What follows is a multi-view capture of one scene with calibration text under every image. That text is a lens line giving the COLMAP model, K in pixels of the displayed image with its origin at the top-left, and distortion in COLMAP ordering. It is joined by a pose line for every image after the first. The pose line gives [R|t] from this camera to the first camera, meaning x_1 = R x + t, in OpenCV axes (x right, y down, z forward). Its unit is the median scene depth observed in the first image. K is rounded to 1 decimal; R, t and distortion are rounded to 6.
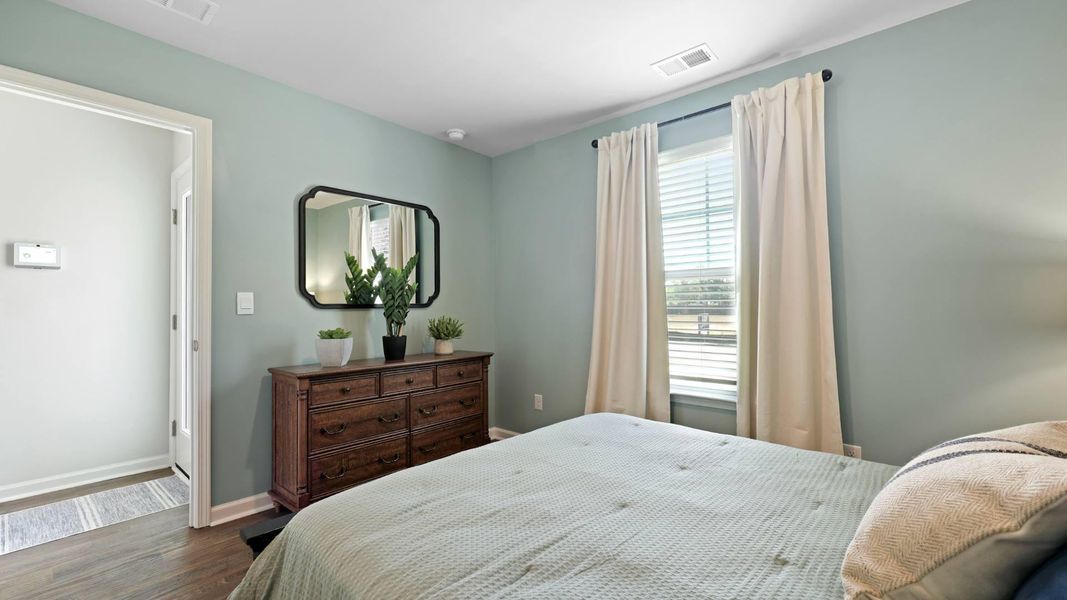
lens RADIAL K [[435.6, 0, 536.4], [0, 435.6, 311.1], [0, 0, 1]] dist [0.000614, -0.000444]
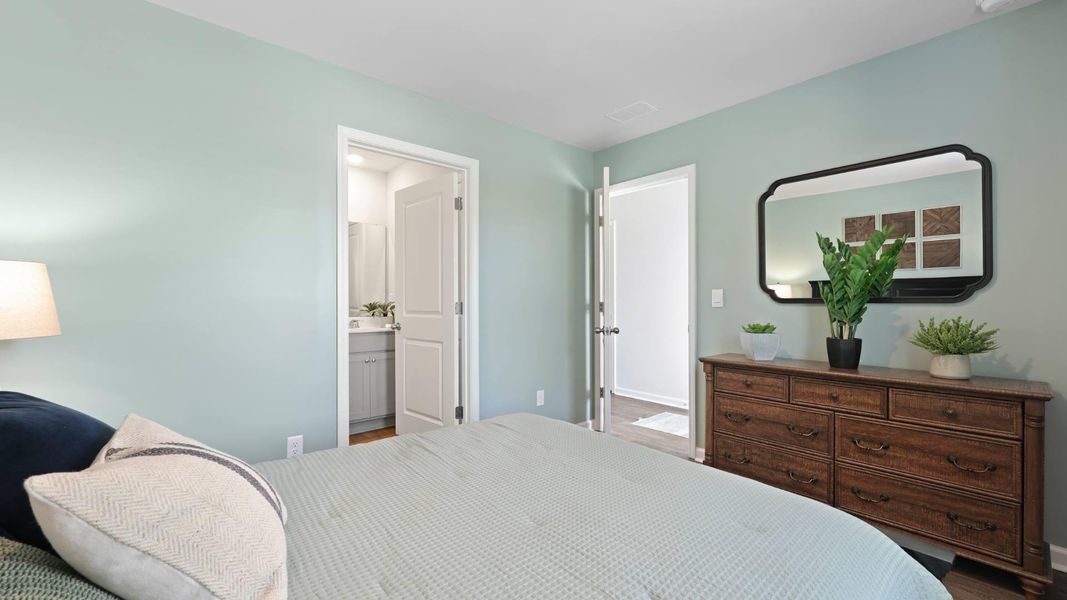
lens RADIAL K [[435.6, 0, 536.4], [0, 435.6, 311.1], [0, 0, 1]] dist [0.000614, -0.000444]
pose [[-0.137952, 0.031525, -0.989937, 0.550493], [-0.001805, 0.999484, 0.032081, -0.017233], [0.990437, 0.006213, -0.137823, 0.564629]]
